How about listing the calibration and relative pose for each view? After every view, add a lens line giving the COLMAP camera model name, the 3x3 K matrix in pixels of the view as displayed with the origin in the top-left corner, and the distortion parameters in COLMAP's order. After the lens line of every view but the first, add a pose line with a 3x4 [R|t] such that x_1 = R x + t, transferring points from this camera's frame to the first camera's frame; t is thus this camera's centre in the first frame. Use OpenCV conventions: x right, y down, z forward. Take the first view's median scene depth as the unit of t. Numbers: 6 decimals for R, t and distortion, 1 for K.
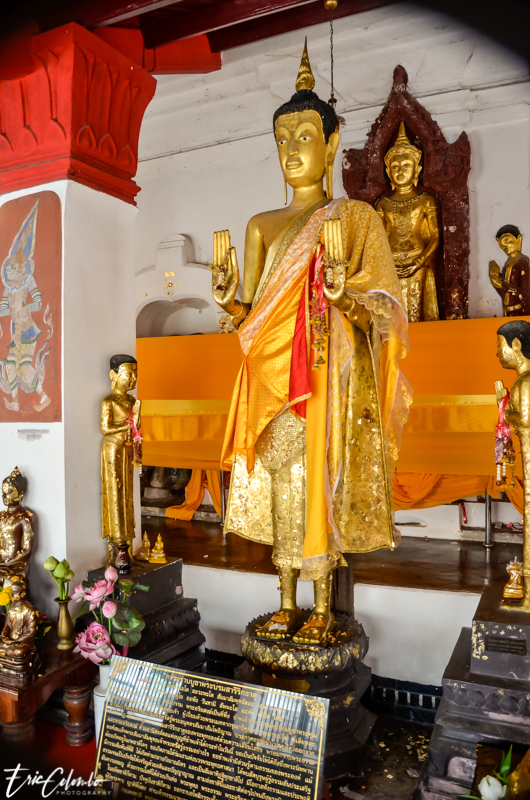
lens RADIAL K [[638.2, 0, 268.0], [0, 638.2, 405.1], [0, 0, 1]] dist [-0.109375, 0.003909]
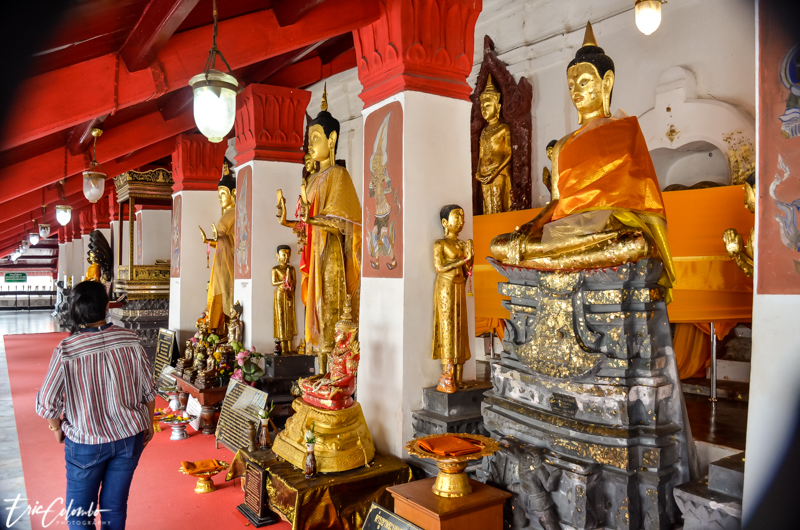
lens RADIAL K [[638.2, 0, 396.7], [0, 638.2, 264.2], [0, 0, 1]] dist [-0.109375, 0.003909]
pose [[0.863463, 0.004308, -0.504394, 0.783288], [0.002450, 0.999916, 0.012735, -0.032719], [0.504407, -0.012231, 0.863380, -0.388379]]
